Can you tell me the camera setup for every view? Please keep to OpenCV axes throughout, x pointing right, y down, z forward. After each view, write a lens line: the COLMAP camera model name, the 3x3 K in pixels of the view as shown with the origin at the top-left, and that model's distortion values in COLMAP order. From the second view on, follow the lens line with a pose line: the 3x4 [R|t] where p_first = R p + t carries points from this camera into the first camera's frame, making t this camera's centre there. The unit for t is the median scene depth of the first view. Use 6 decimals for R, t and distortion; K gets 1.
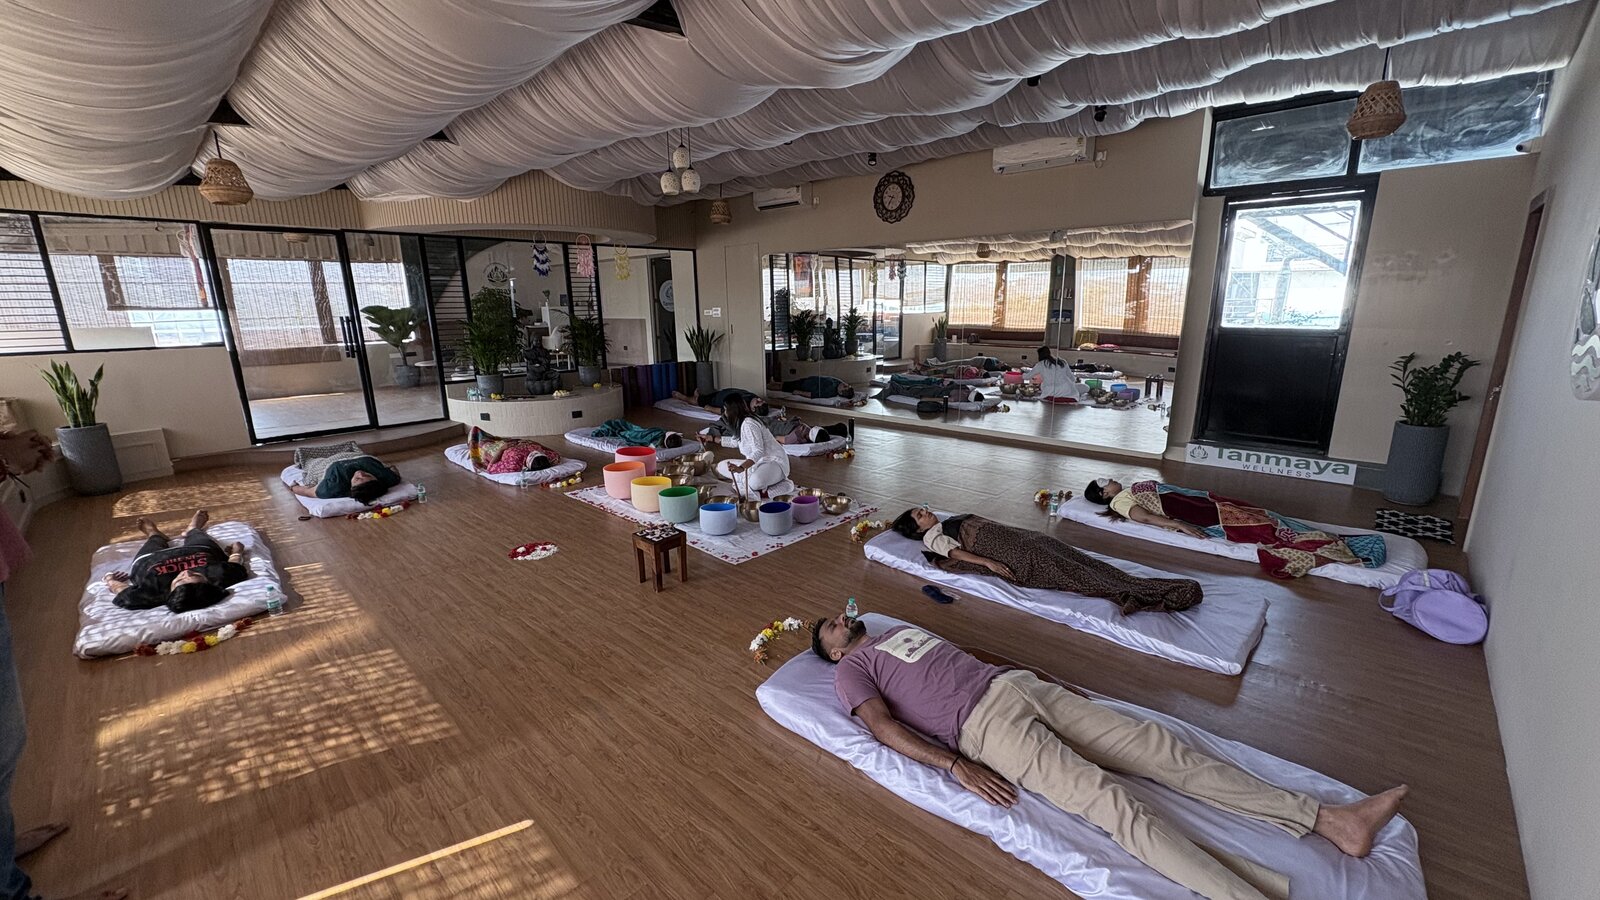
lens RADIAL K [[663.0, 0, 800.0], [0, 663.0, 450.0], [0, 0, 1]] dist [0.000605, 0.000030]
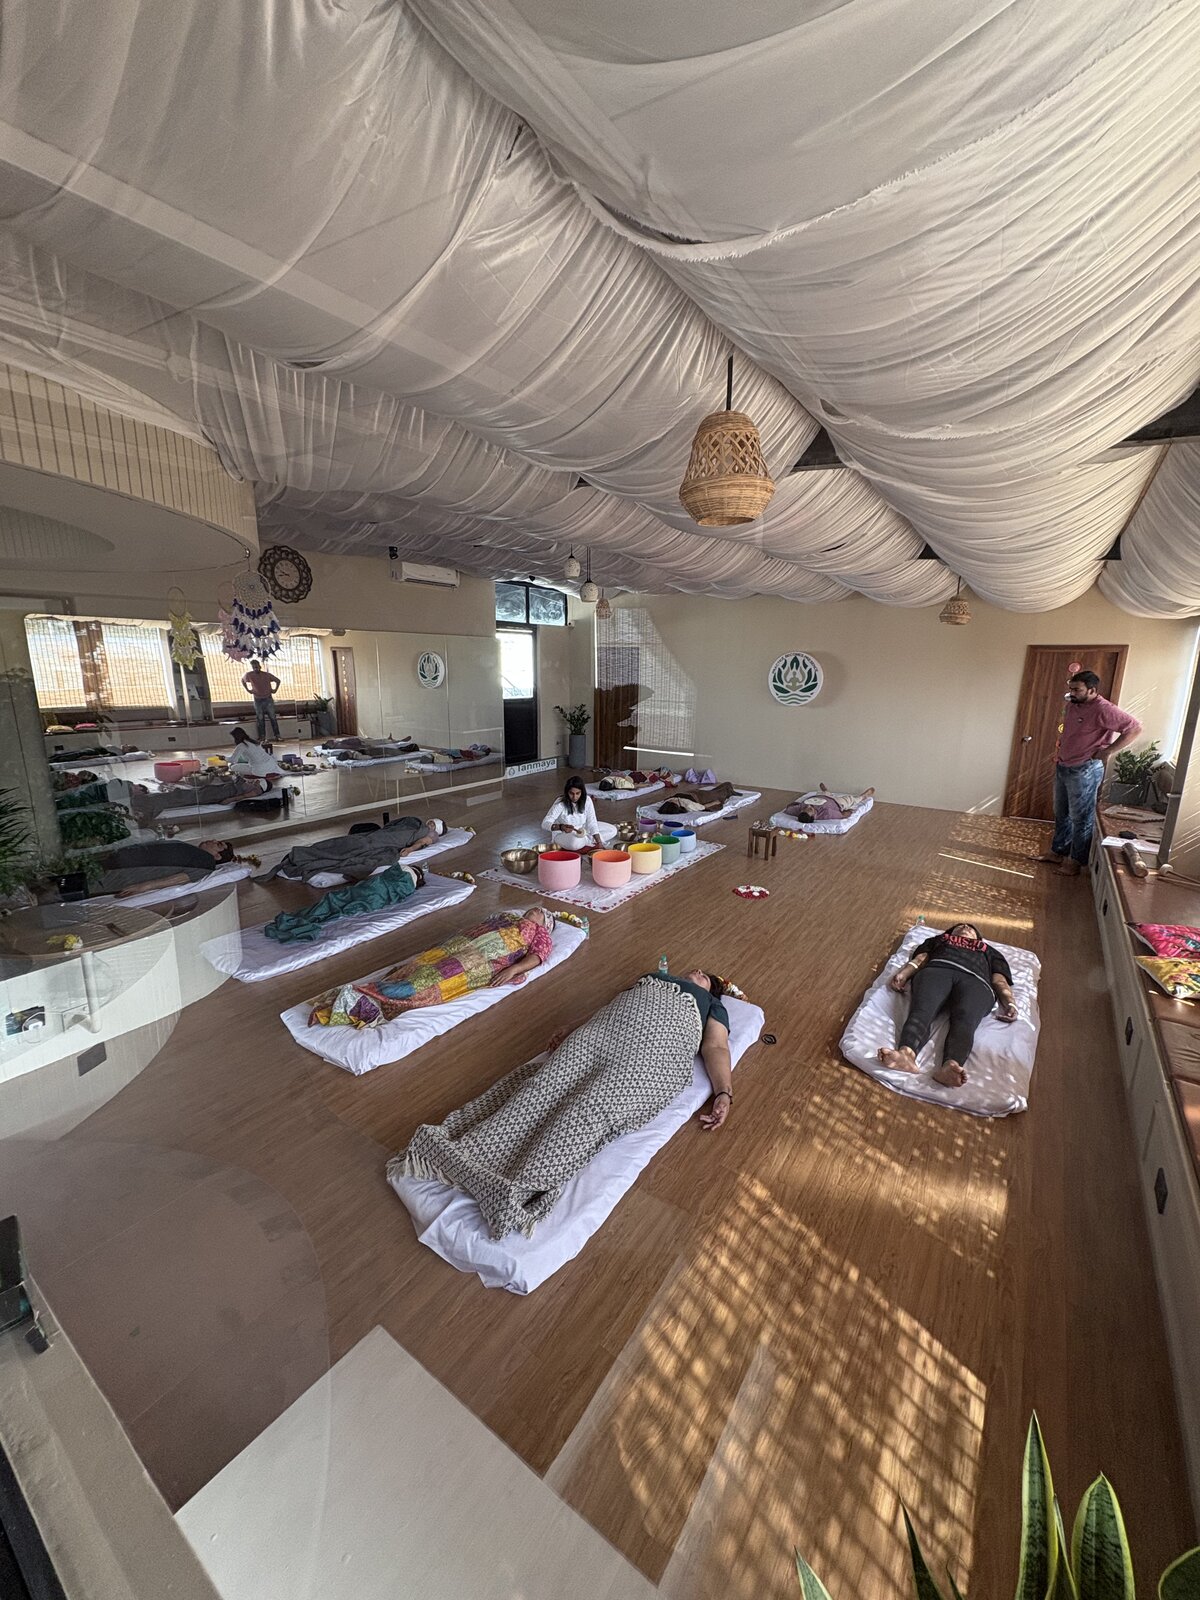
lens RADIAL K [[633.2, 0, 600.0], [0, 633.2, 800.0], [0, 0, 1]] dist [0.000449, 0.000012]
pose [[-0.141893, -0.202352, 0.968979, -1.197475], [0.199774, 0.952887, 0.228246, -0.290491], [-0.969514, 0.225963, -0.094784, 1.076801]]
